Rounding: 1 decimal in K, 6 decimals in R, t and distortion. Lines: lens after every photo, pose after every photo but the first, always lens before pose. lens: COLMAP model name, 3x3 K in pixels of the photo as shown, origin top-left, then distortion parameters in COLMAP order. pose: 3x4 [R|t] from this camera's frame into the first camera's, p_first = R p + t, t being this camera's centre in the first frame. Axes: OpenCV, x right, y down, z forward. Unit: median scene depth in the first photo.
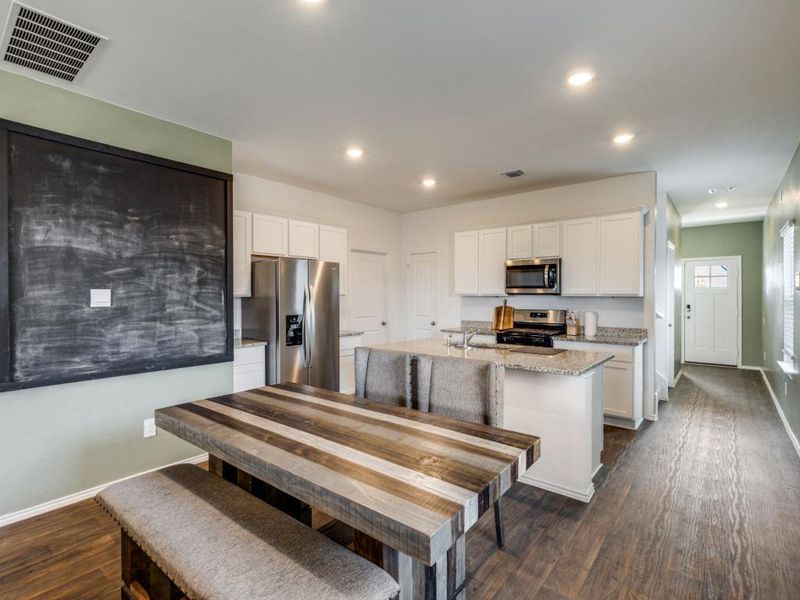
lens RADIAL K [[387.7, 0, 405.1], [0, 387.7, 297.2], [0, 0, 1]] dist [0.032606, -0.000397]
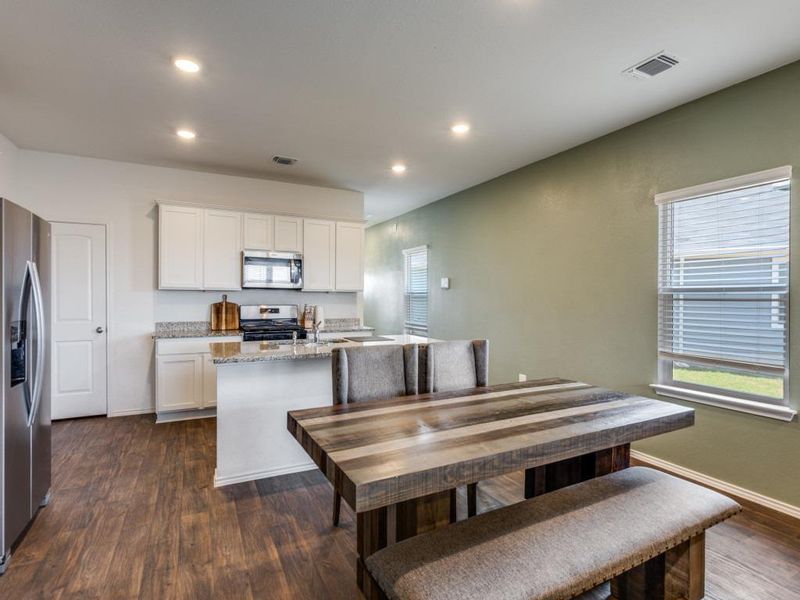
lens RADIAL K [[411.0, 0, 403.2], [0, 411.0, 297.0], [0, 0, 1]] dist [0.003558, 0.000610]
pose [[0.403177, 0.002734, 0.915118, -0.533136], [-0.000211, 0.999996, -0.002894, 0.018017], [-0.915122, 0.000974, 0.403176, 0.343073]]
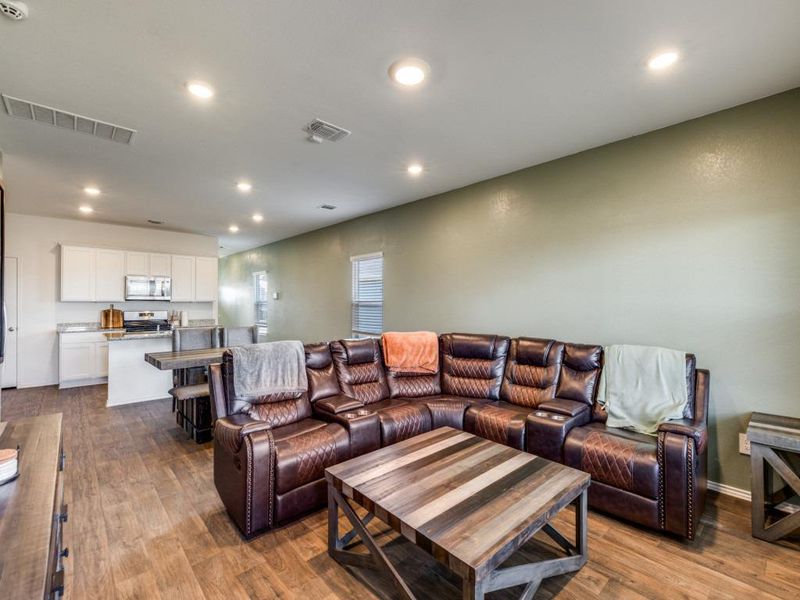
lens RADIAL K [[364.1, 0, 386.9], [0, 364.1, 297.8], [0, 0, 1]] dist [0.026174, -0.001915]
pose [[0.174819, 0.012539, 0.984521, -1.011359], [0.004556, 0.999898, -0.013544, 0.007405], [-0.984590, 0.006854, 0.174744, -0.149525]]
